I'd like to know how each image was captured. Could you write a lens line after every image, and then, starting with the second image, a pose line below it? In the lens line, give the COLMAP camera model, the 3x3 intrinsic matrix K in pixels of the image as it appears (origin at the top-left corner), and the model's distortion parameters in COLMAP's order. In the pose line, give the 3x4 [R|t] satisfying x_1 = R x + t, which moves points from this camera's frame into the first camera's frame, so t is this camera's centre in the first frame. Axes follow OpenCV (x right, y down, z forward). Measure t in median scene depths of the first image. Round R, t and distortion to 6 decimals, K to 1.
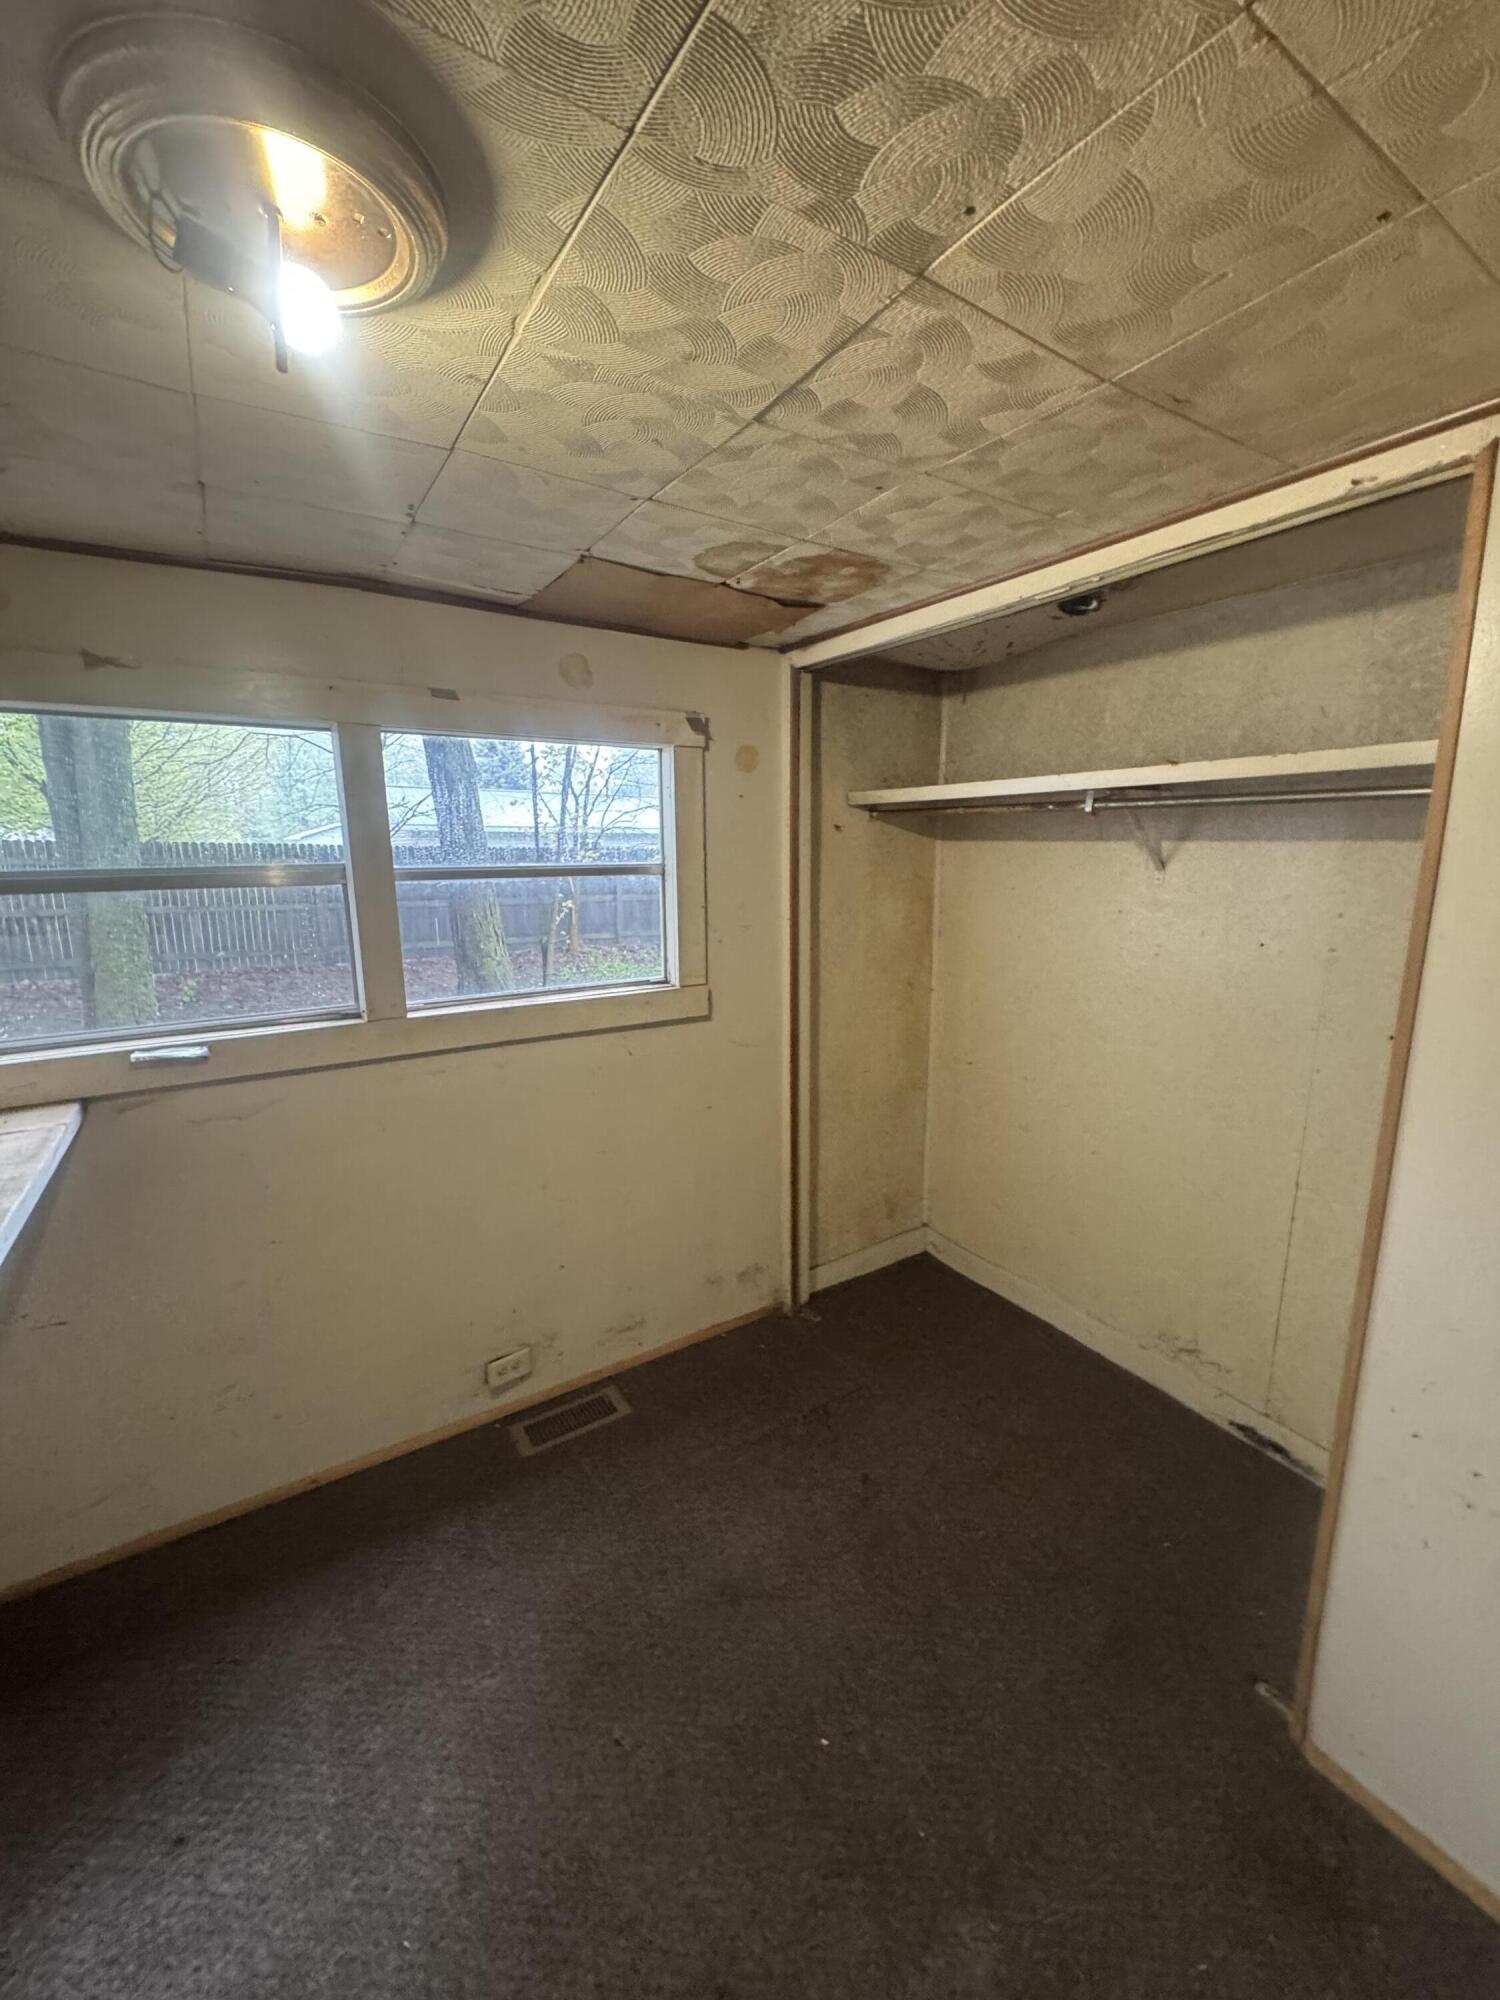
lens RADIAL K [[798.1, 0, 753.7], [0, 798.1, 996.8], [0, 0, 1]] dist [-0.006446, 0.000340]
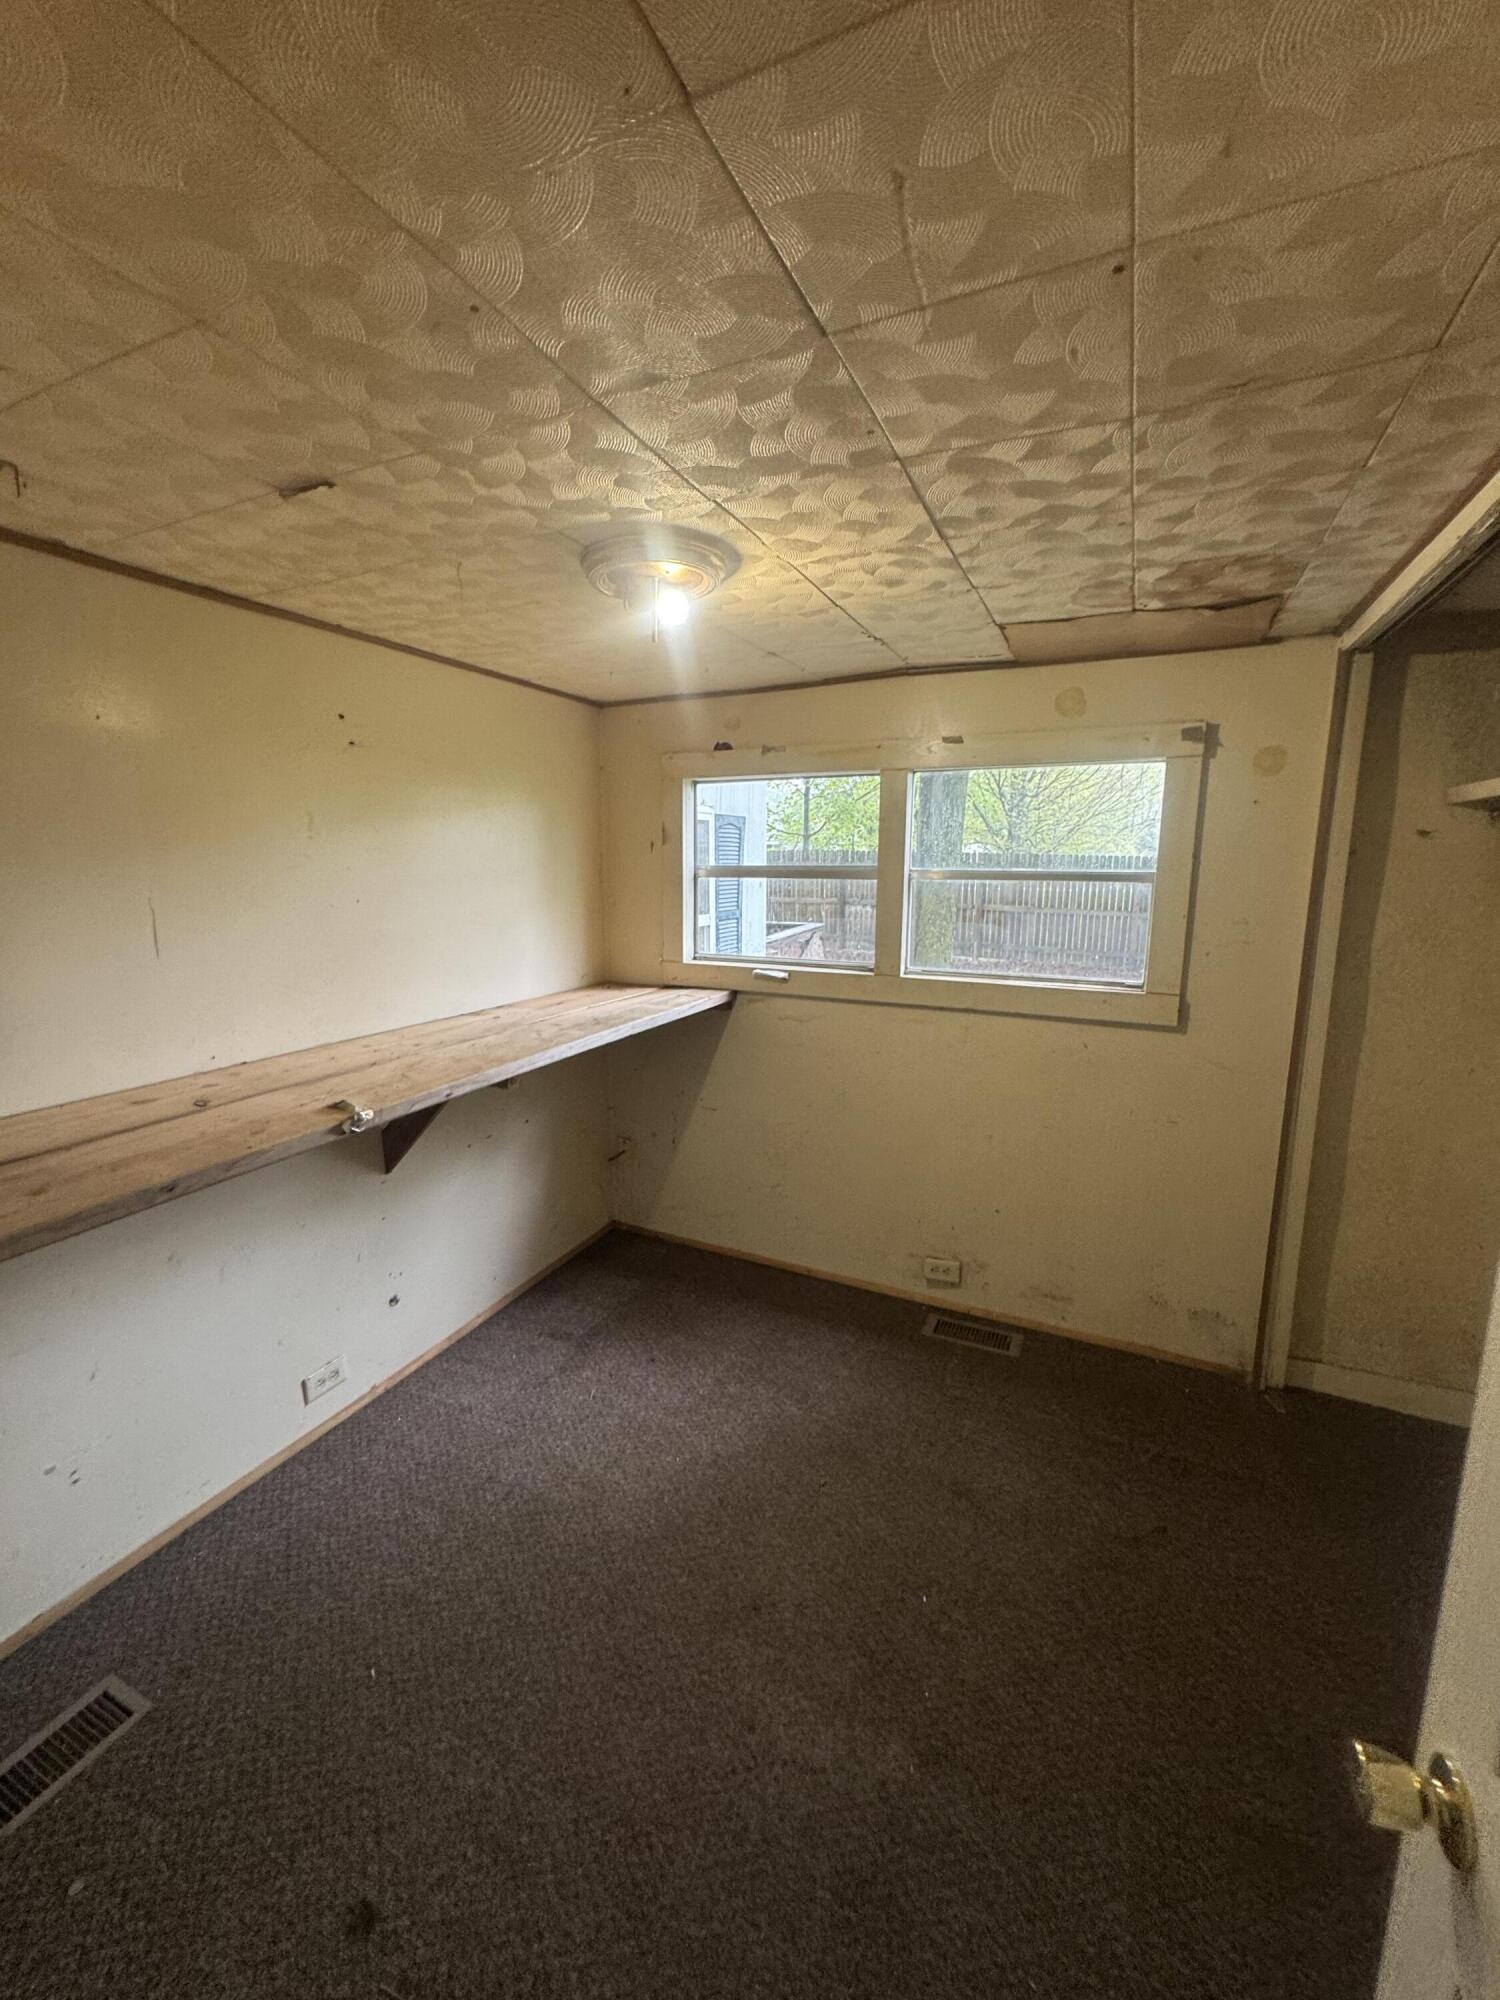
lens RADIAL K [[798.1, 0, 747.1], [0, 798.1, 998.1], [0, 0, 1]] dist [-0.006446, 0.000340]
pose [[0.521921, 0.151800, -0.839378, 0.537560], [-0.165672, 0.983339, 0.074822, 0.002492], [0.836751, 0.100010, 0.538374, 0.027662]]
